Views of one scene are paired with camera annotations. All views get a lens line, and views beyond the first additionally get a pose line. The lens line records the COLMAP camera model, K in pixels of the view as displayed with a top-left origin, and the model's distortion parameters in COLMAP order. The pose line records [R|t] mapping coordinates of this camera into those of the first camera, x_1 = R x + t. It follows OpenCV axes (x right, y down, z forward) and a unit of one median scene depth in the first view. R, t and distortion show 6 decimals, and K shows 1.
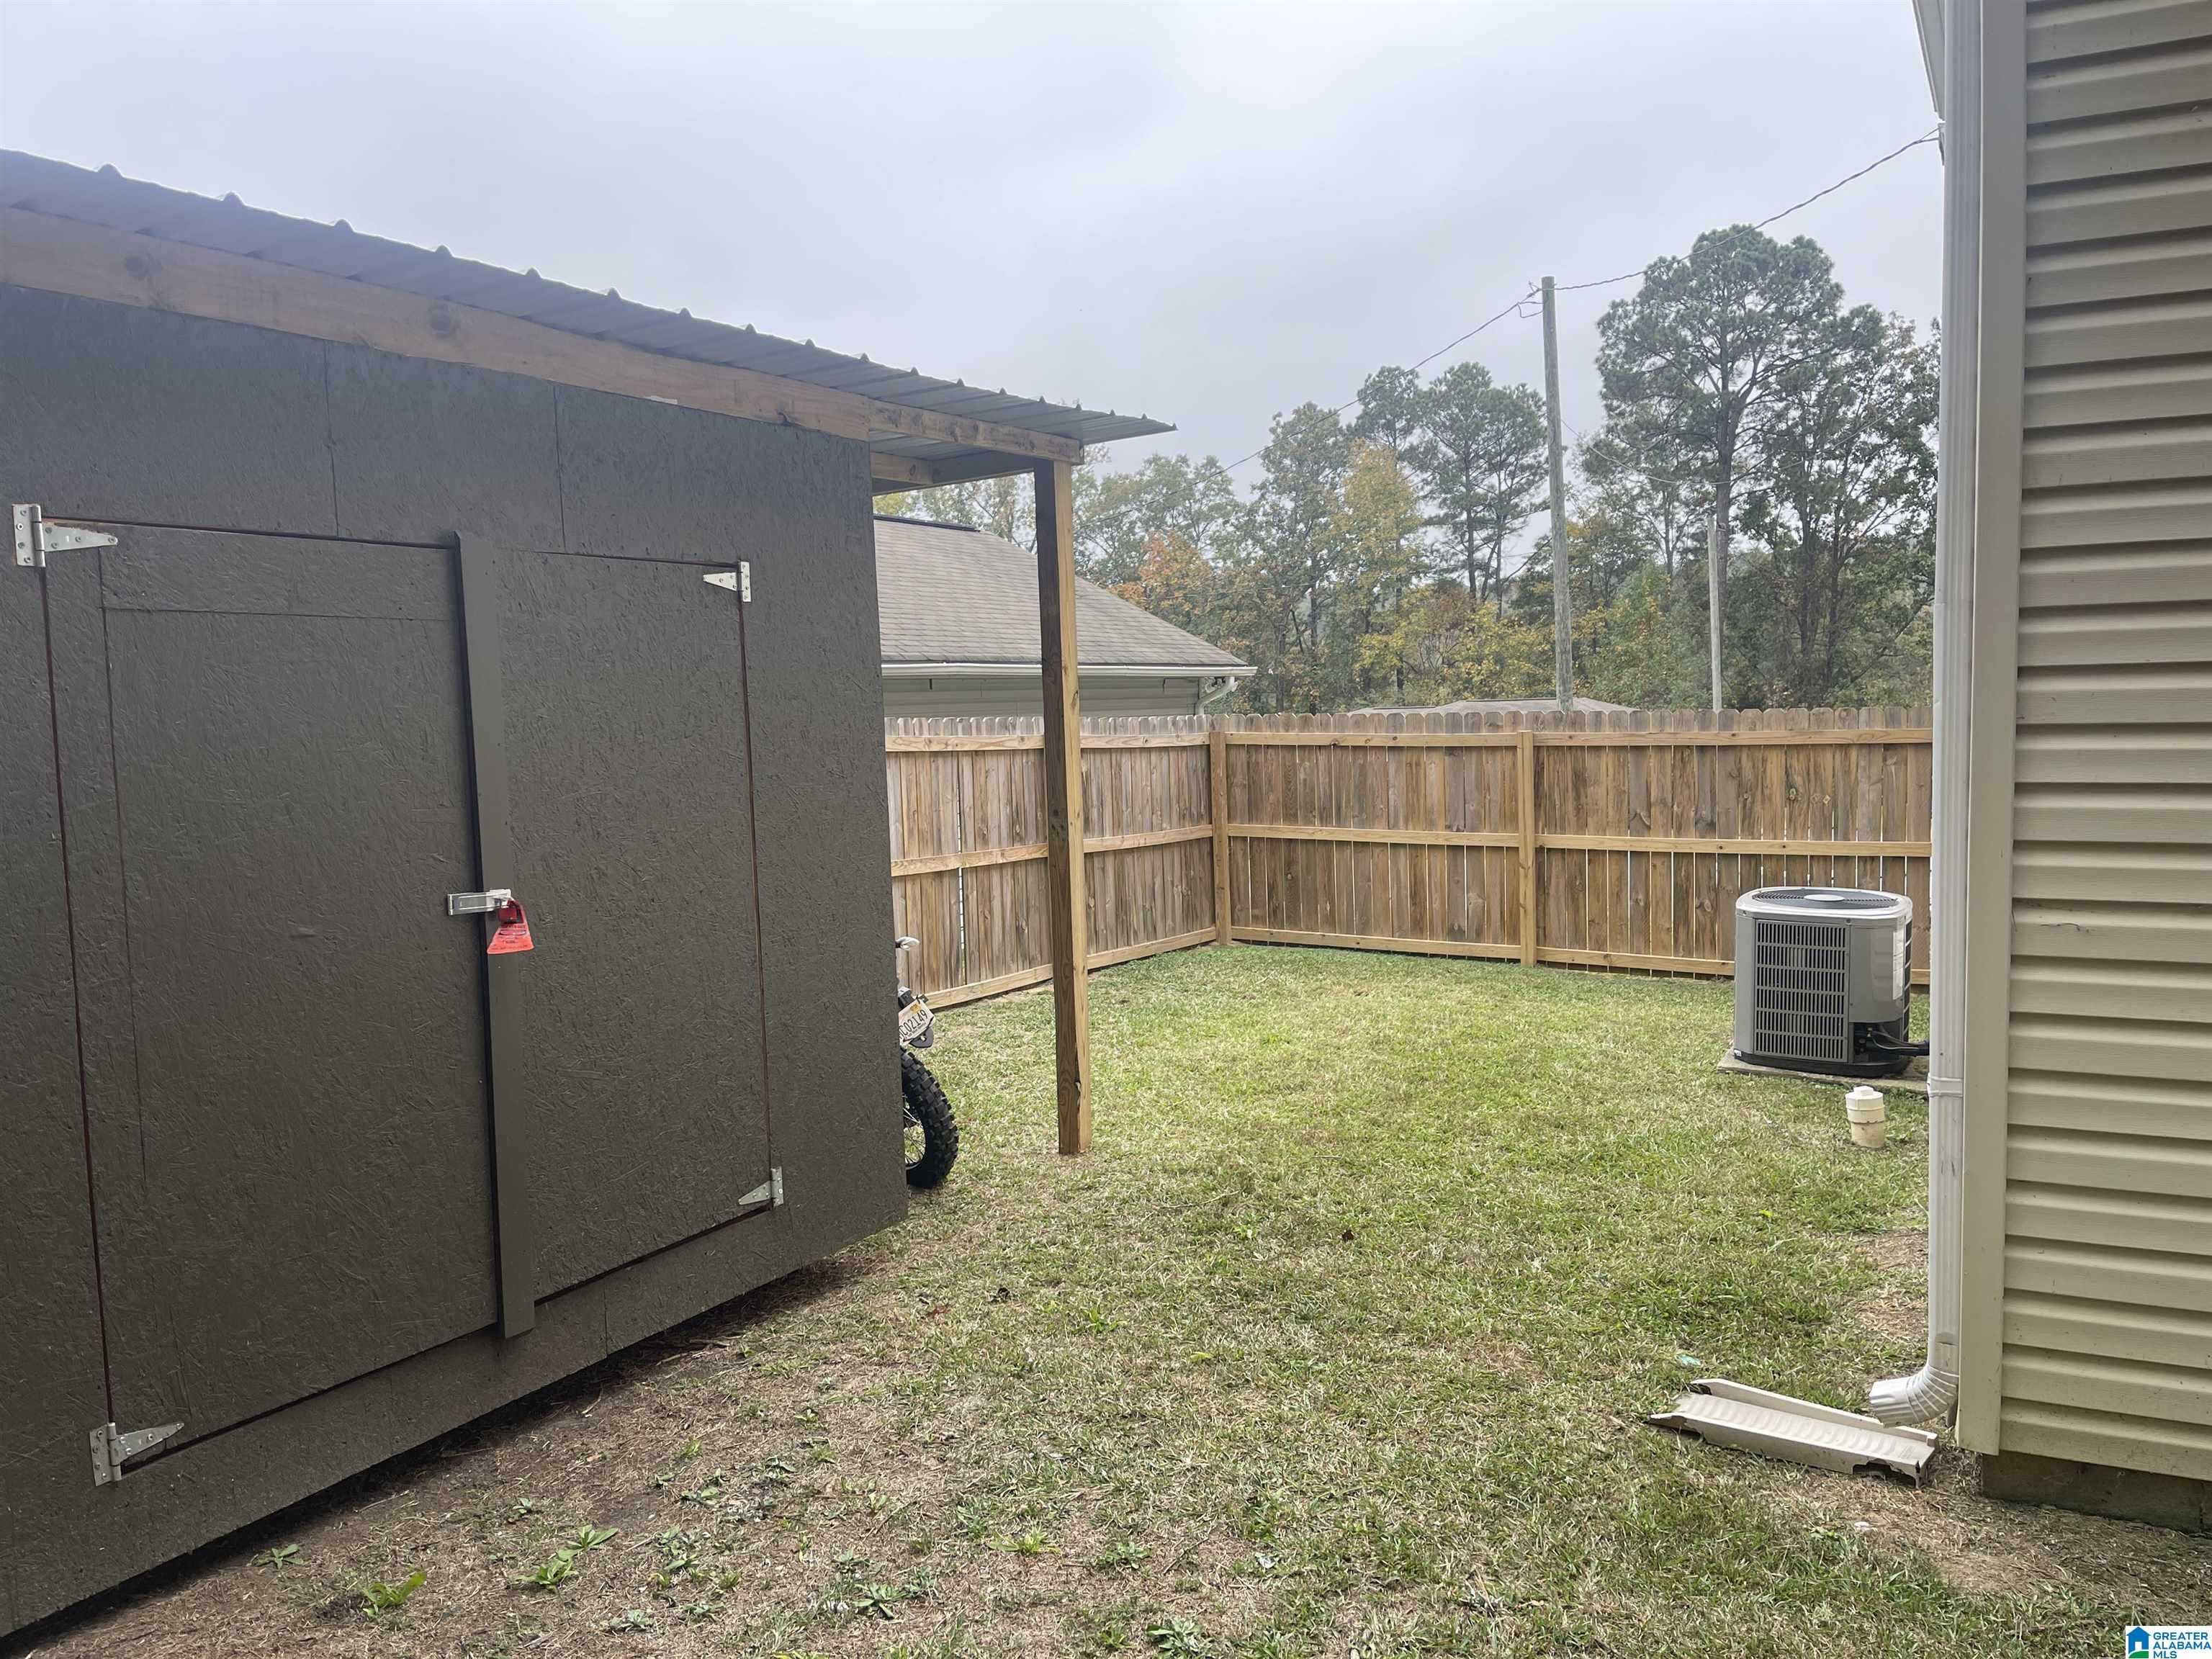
lens RADIAL K [[1681.5, 0, 1128.0], [0, 1681.5, 832.3], [0, 0, 1]] dist [0.029675, -0.026541]
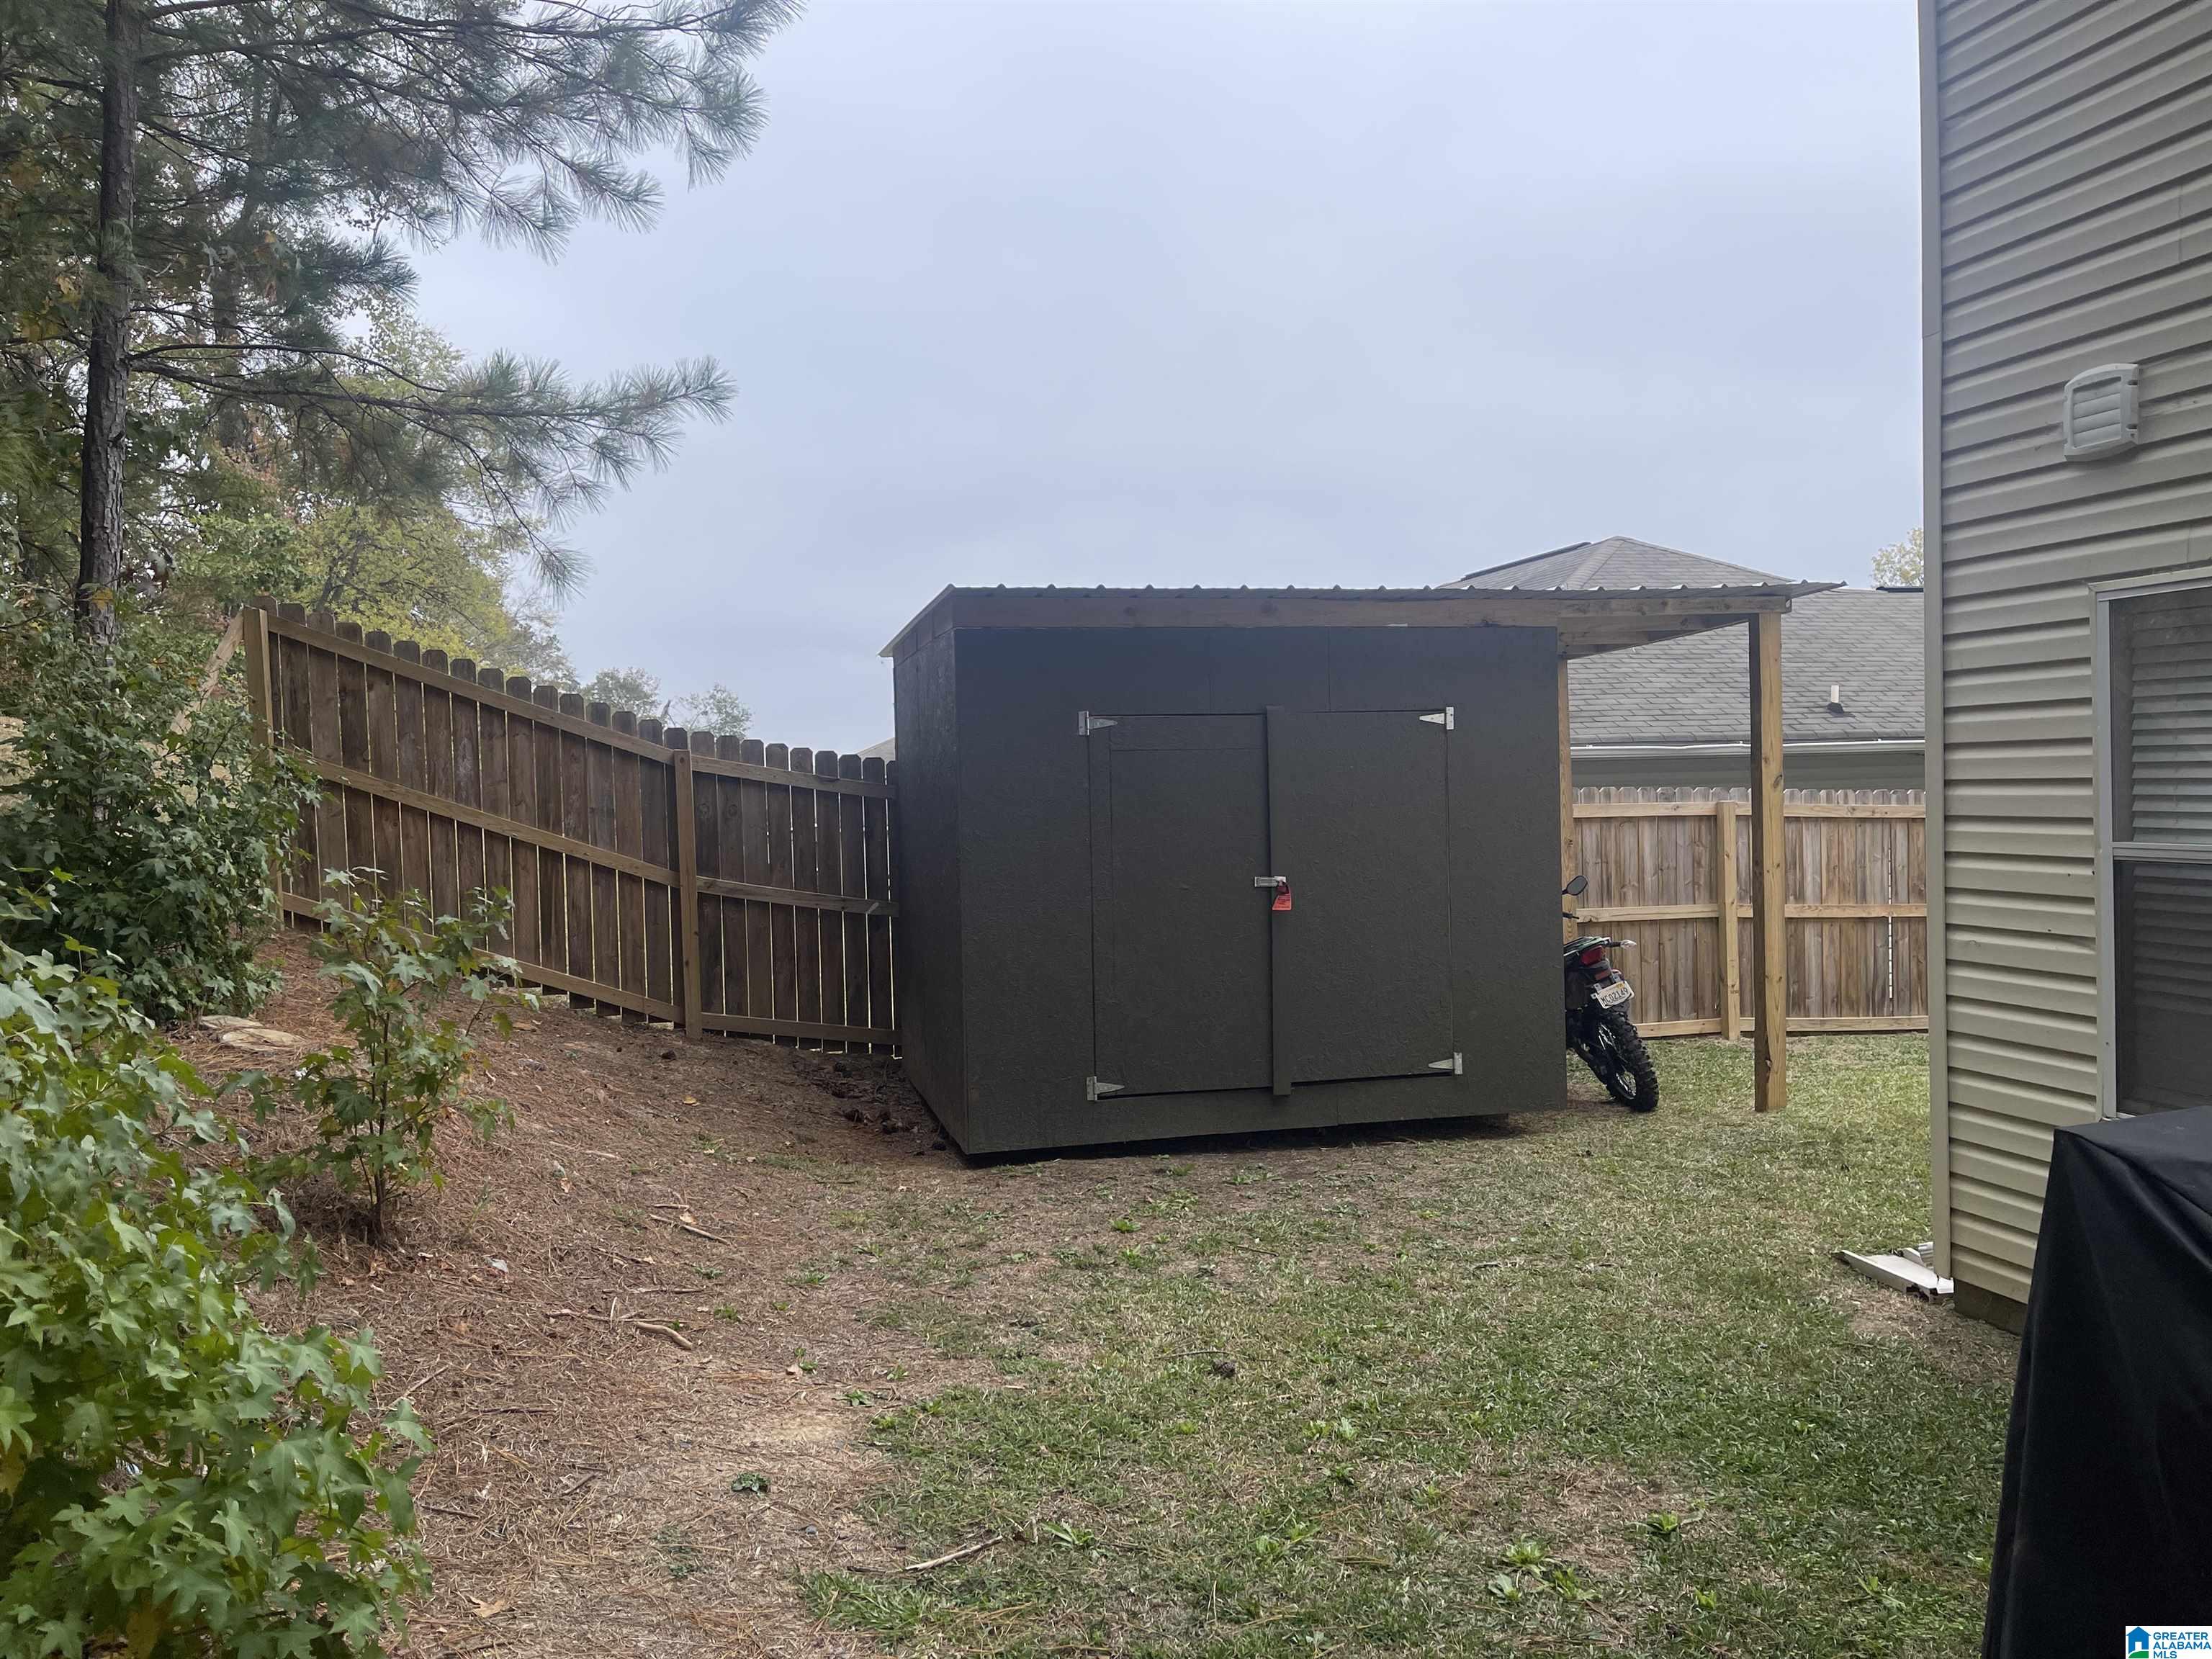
lens RADIAL K [[1681.5, 0, 1111.0], [0, 1681.5, 828.7], [0, 0, 1]] dist [0.029675, -0.026541]
pose [[0.699138, 0.030079, -0.714354, 0.717739], [-0.055765, 0.998365, -0.012540, 0.009261], [0.712809, 0.048603, 0.699672, -0.446934]]
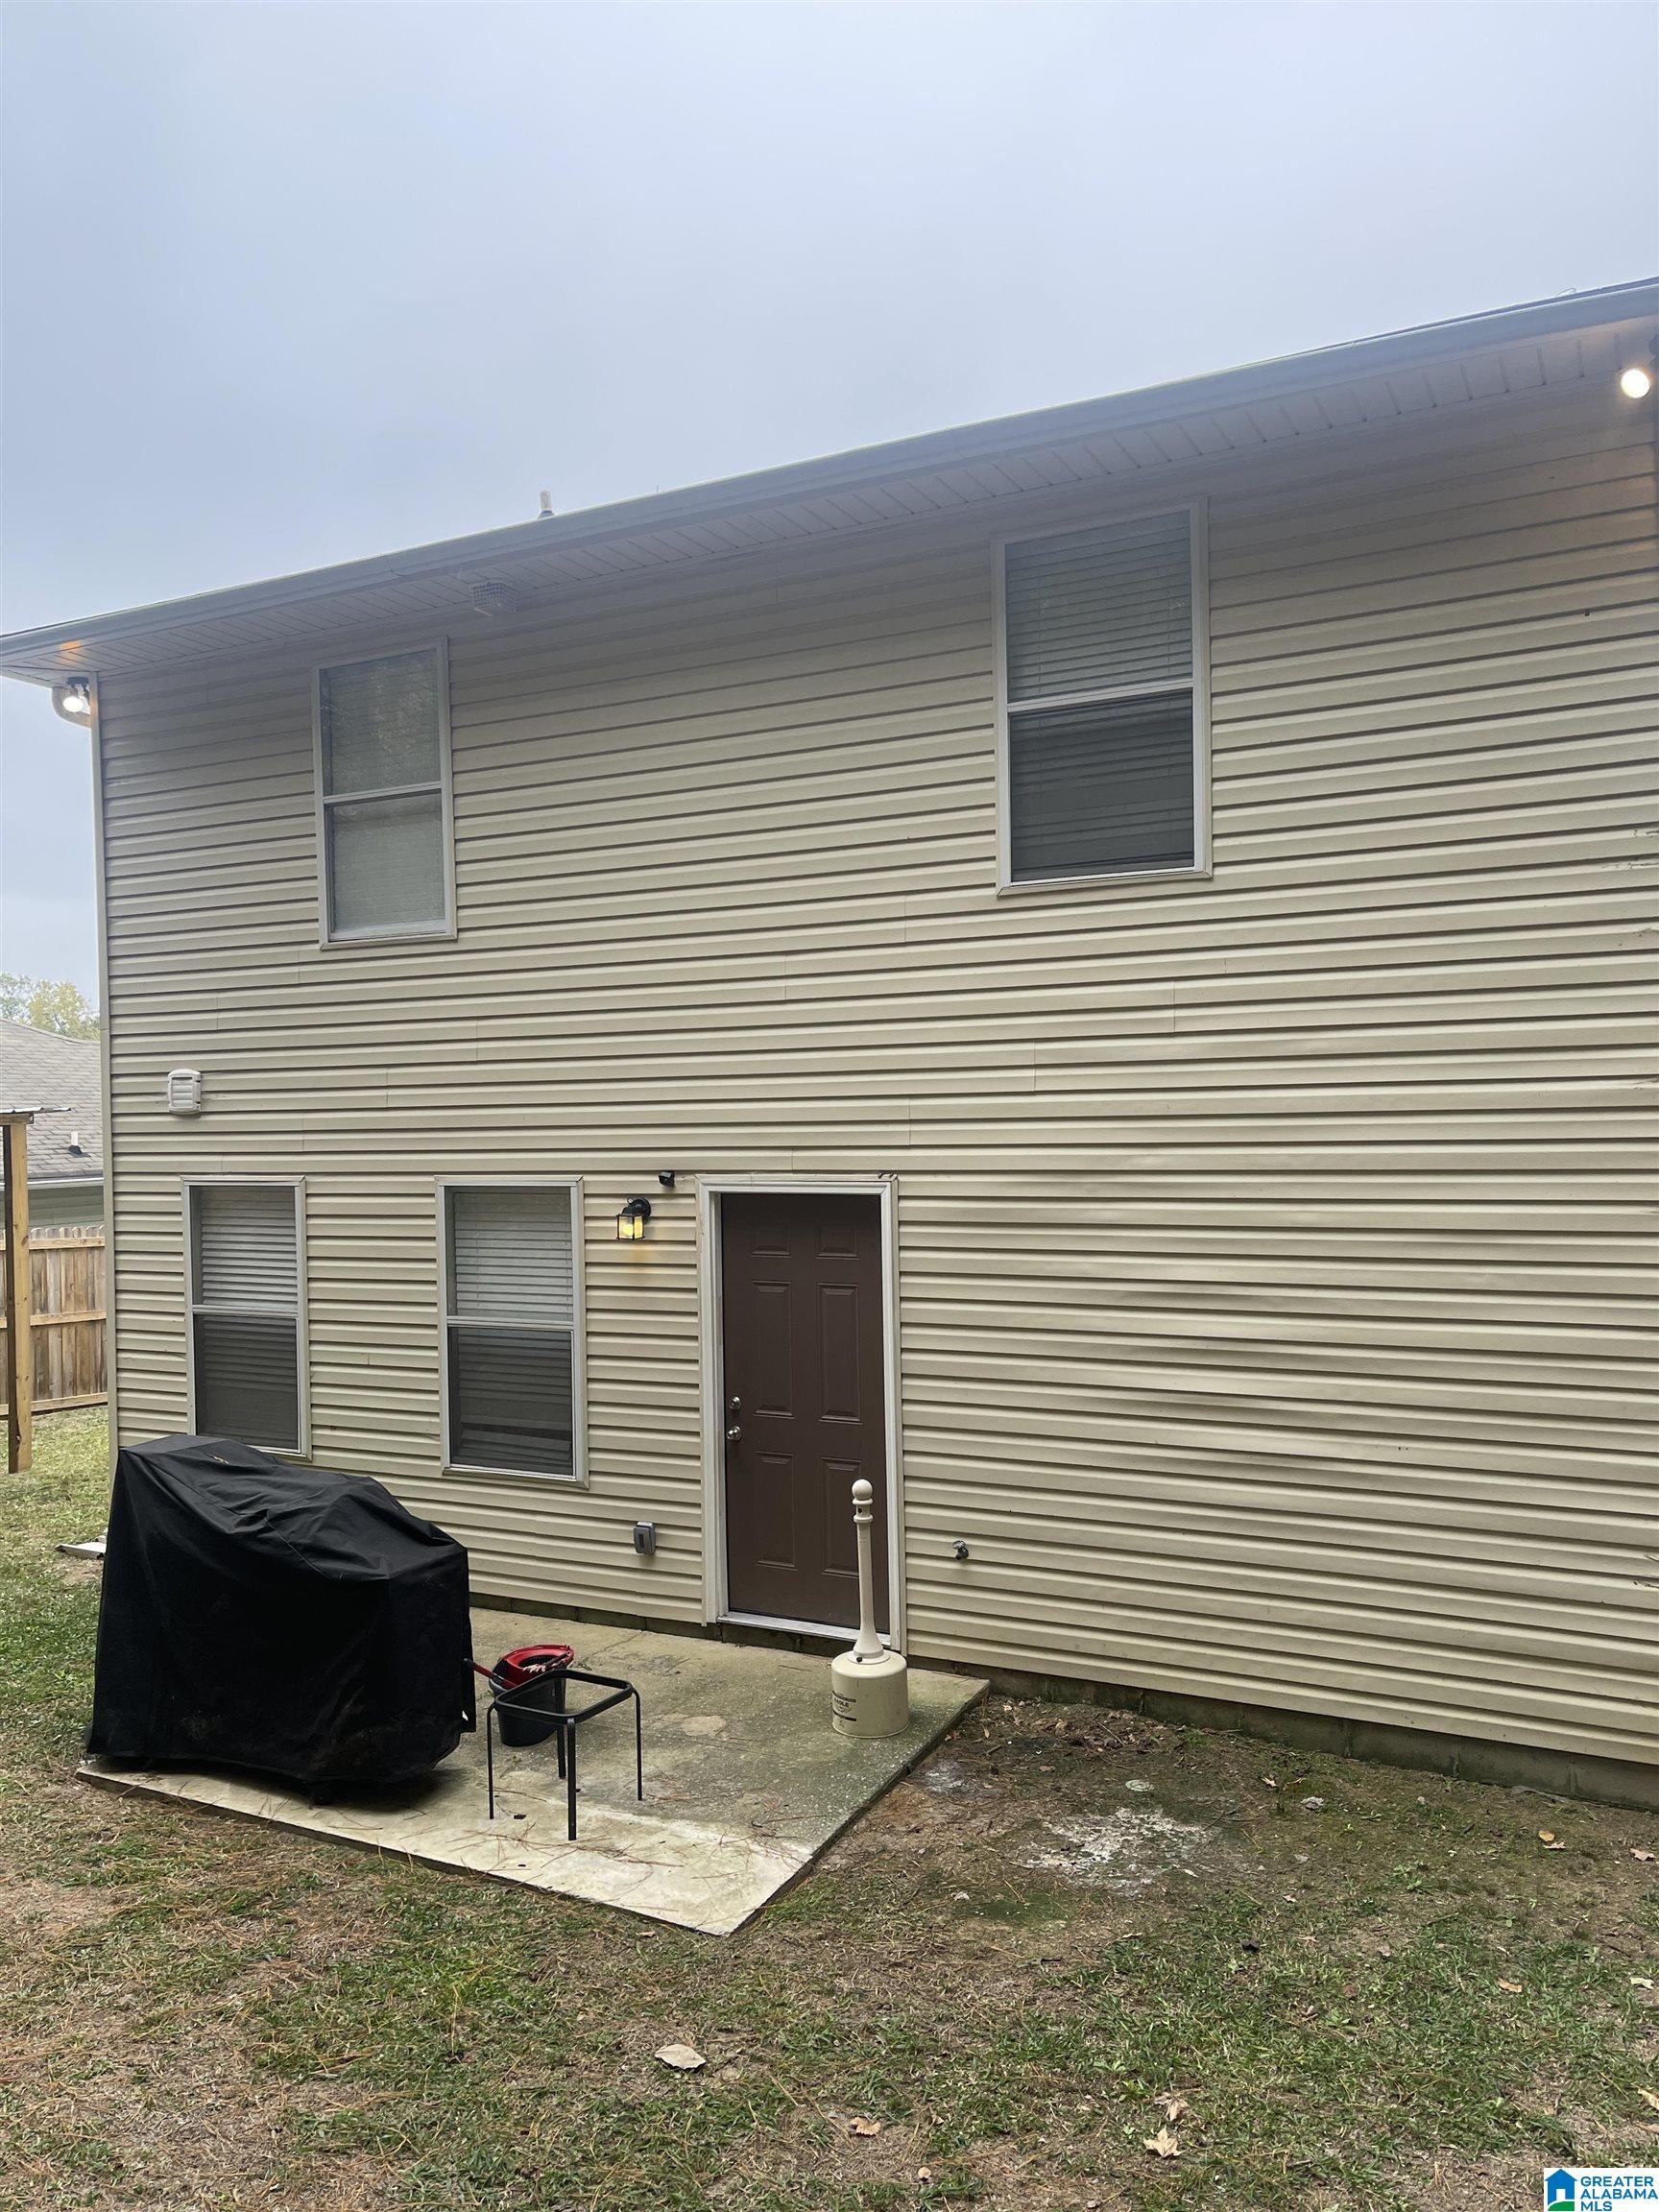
lens RADIAL K [[1681.5, 0, 839.1], [0, 1681.5, 1128.5], [0, 0, 1]] dist [0.029675, -0.026541]
pose [[0.999674, 0.011991, 0.022529, 1.099637], [-0.010197, 0.996891, -0.078135, -0.079685], [-0.023395, 0.077880, 0.996688, -1.275224]]
